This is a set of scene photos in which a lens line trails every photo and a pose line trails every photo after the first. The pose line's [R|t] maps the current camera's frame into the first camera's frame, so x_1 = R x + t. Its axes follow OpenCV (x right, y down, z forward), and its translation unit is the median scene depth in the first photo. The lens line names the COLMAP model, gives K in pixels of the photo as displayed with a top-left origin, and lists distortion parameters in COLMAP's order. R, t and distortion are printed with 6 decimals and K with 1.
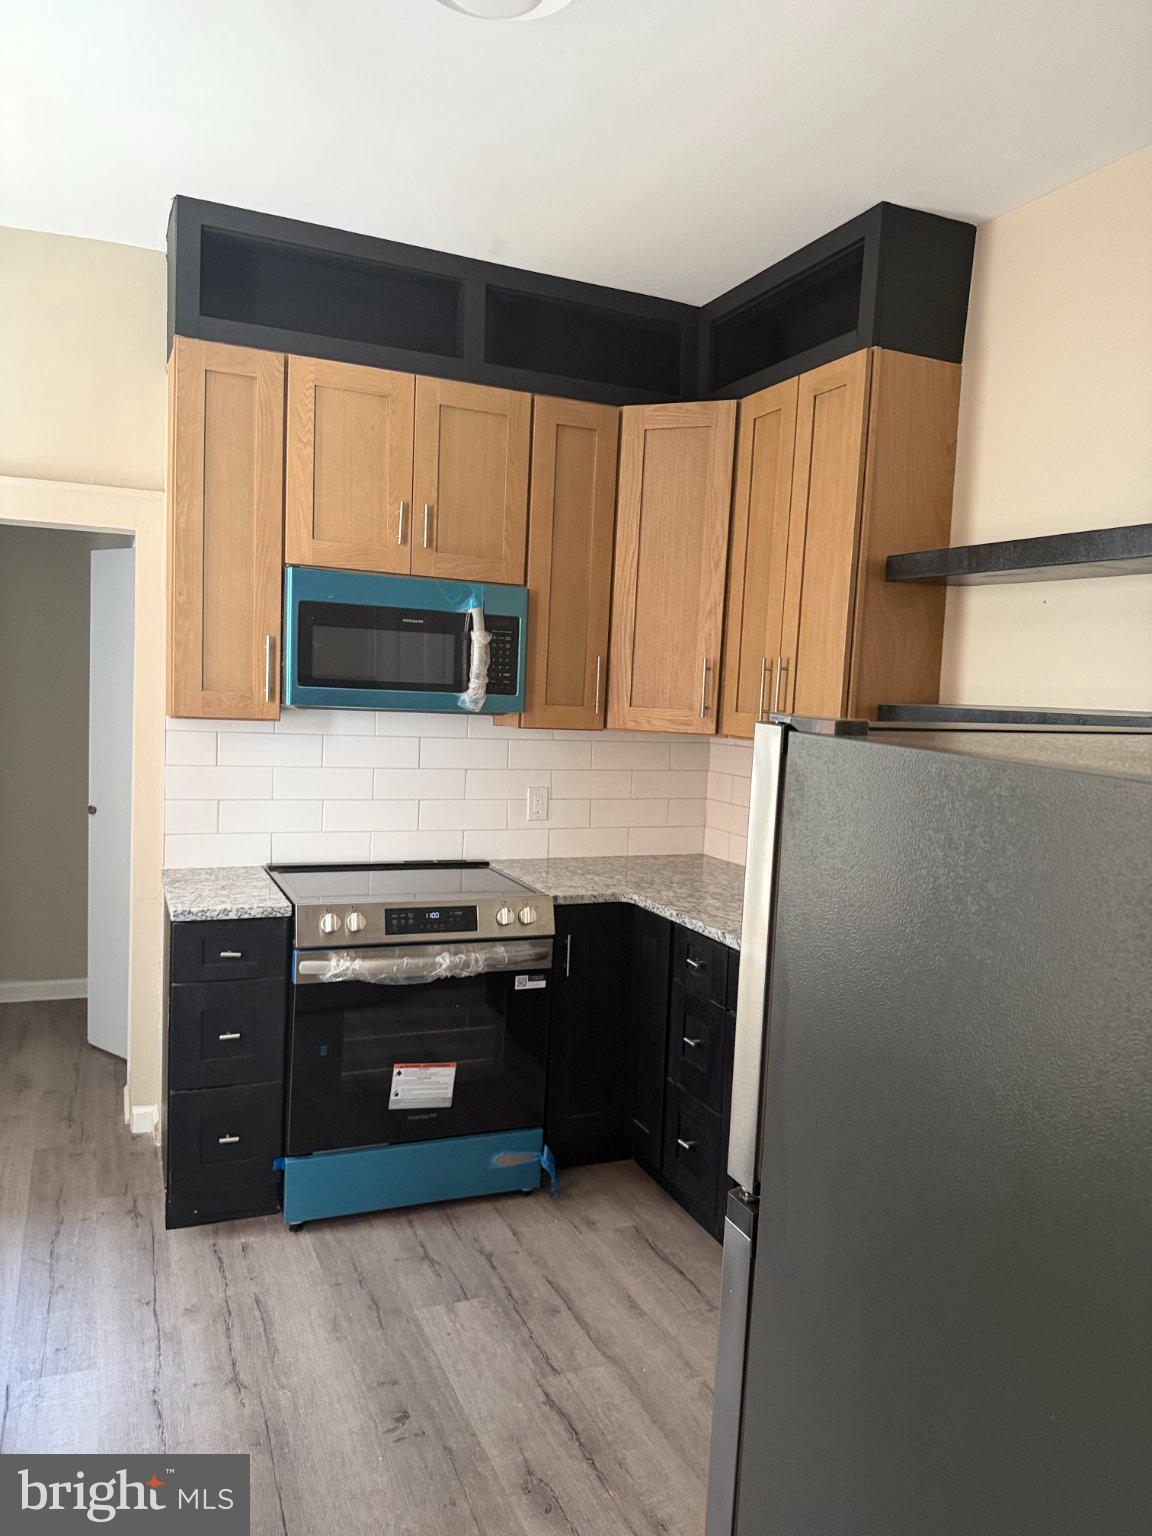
lens RADIAL K [[1111.3, 0, 575.7], [0, 1111.3, 778.4], [0, 0, 1]] dist [0.143465, -0.232764]
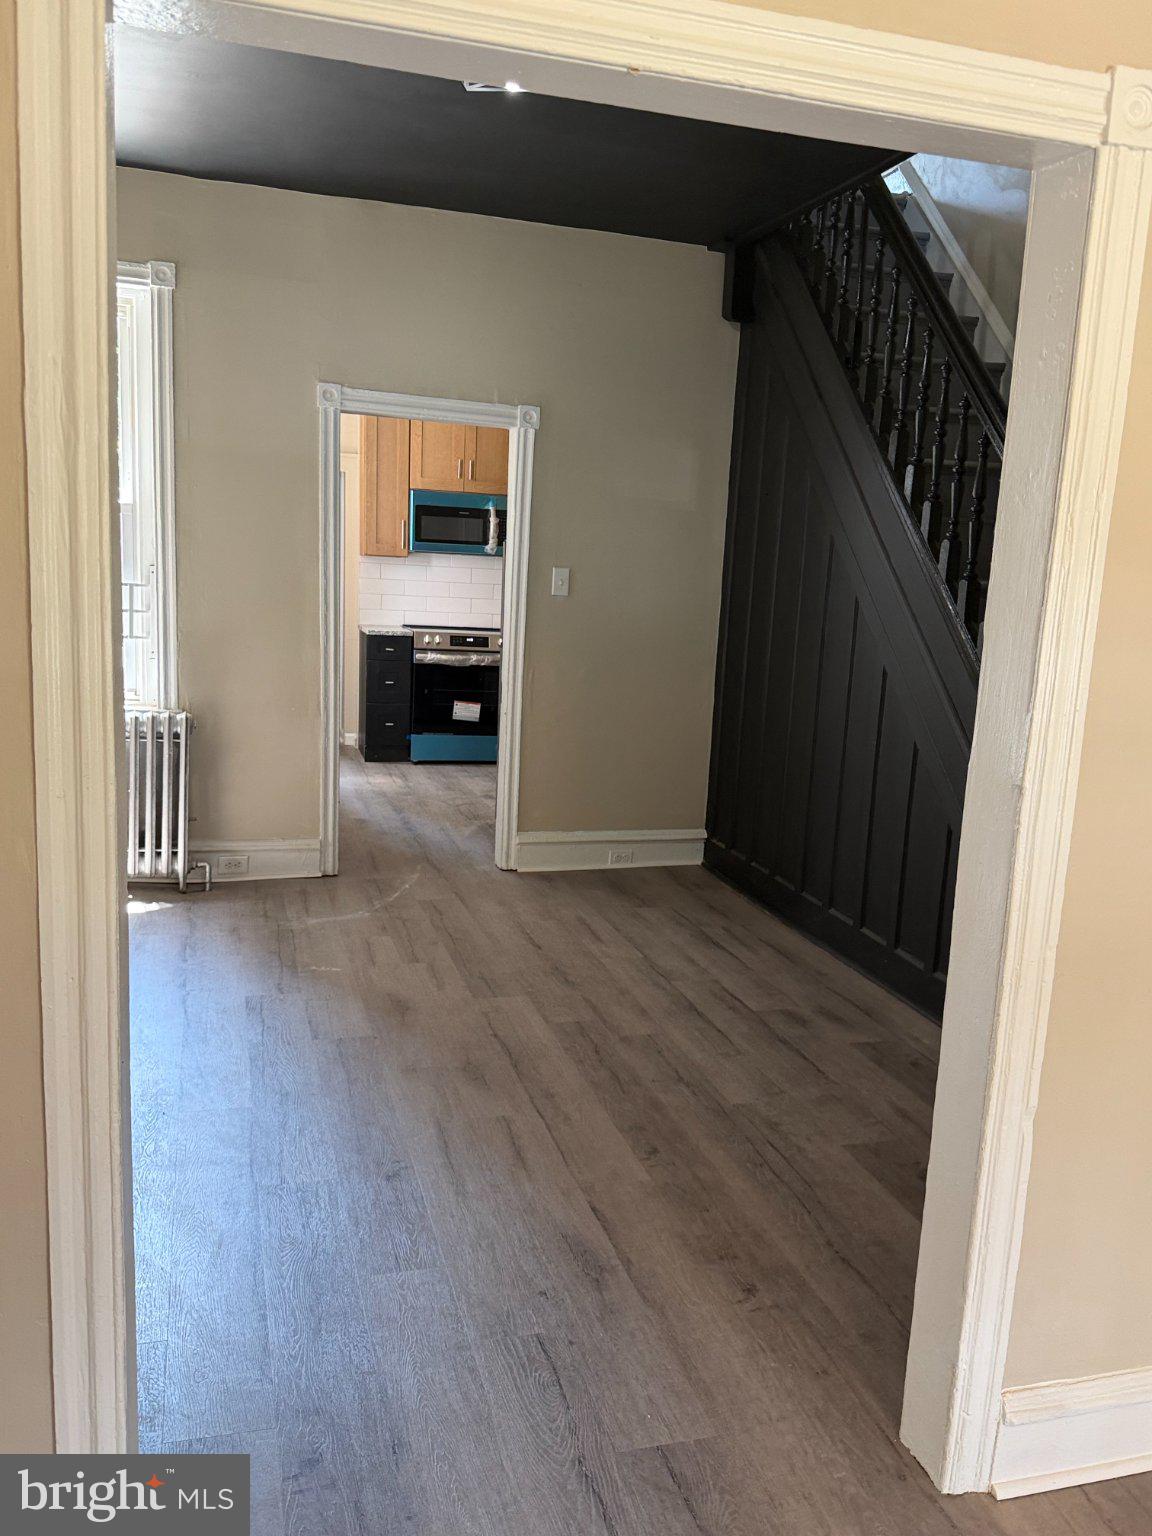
lens RADIAL K [[1188.2, 0, 549.4], [0, 1188.2, 763.4], [0, 0, 1]] dist [0.239806, 0.000640]
pose [[0.989874, 0.024302, -0.139851, 0.411589], [-0.013060, 0.996649, 0.080743, 0.180722], [0.141344, -0.078099, 0.986875, -1.546371]]
